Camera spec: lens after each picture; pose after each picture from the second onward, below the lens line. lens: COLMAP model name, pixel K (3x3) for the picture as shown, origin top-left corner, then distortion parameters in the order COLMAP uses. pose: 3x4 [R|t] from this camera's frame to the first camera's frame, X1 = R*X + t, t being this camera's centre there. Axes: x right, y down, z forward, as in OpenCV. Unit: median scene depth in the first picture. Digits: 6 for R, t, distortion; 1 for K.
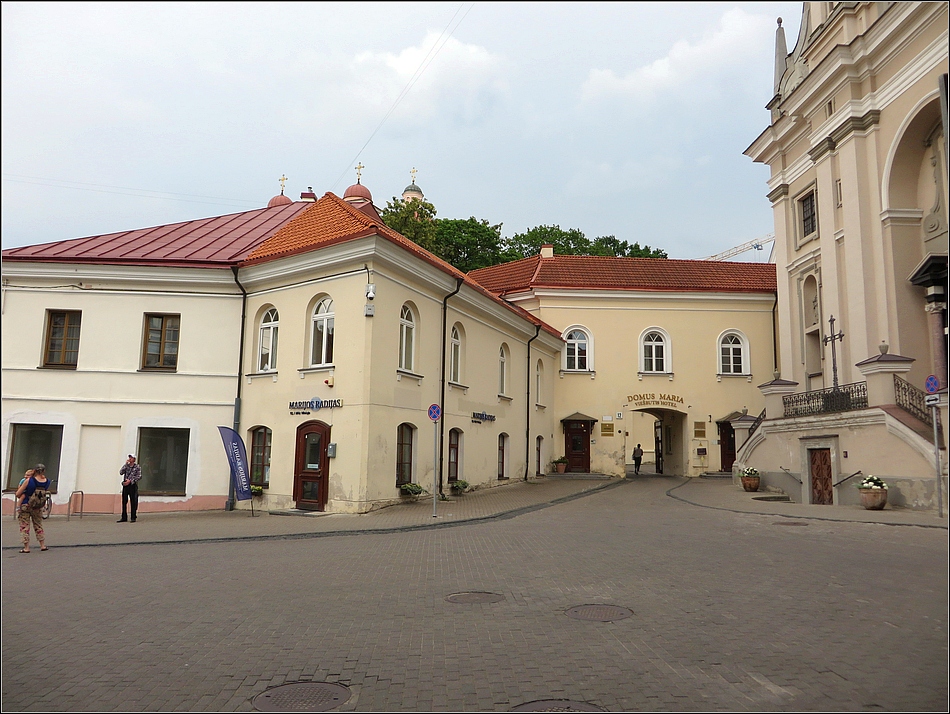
lens RADIAL K [[721.5, 0, 475.0], [0, 721.5, 357.0], [0, 0, 1]] dist [-0.006640, -0.000530]
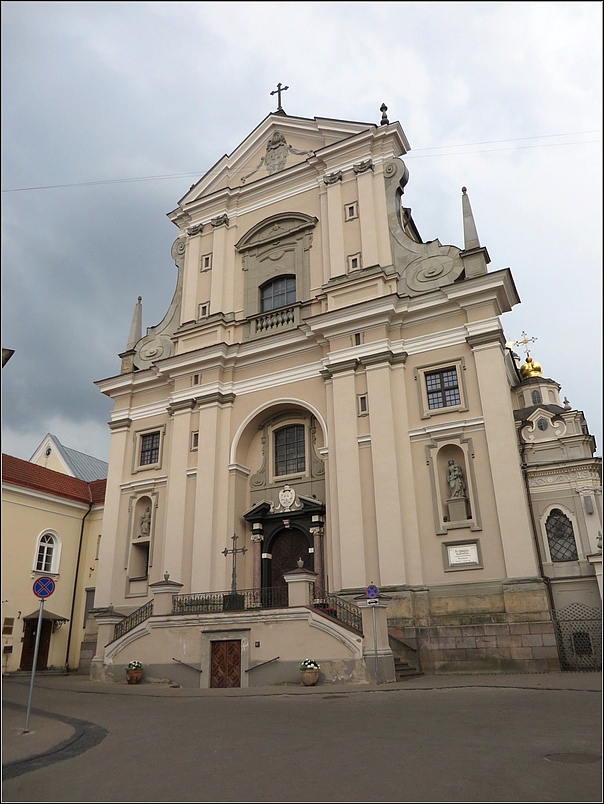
lens RADIAL K [[610.6, 0, 302.0], [0, 610.6, 402.0], [0, 0, 1]] dist [-0.006640, -0.000530]
pose [[0.476853, 0.321319, 0.818148, -0.384382], [-0.092699, 0.943982, -0.316710, 0.050179], [-0.874081, 0.075183, 0.479926, 0.291907]]
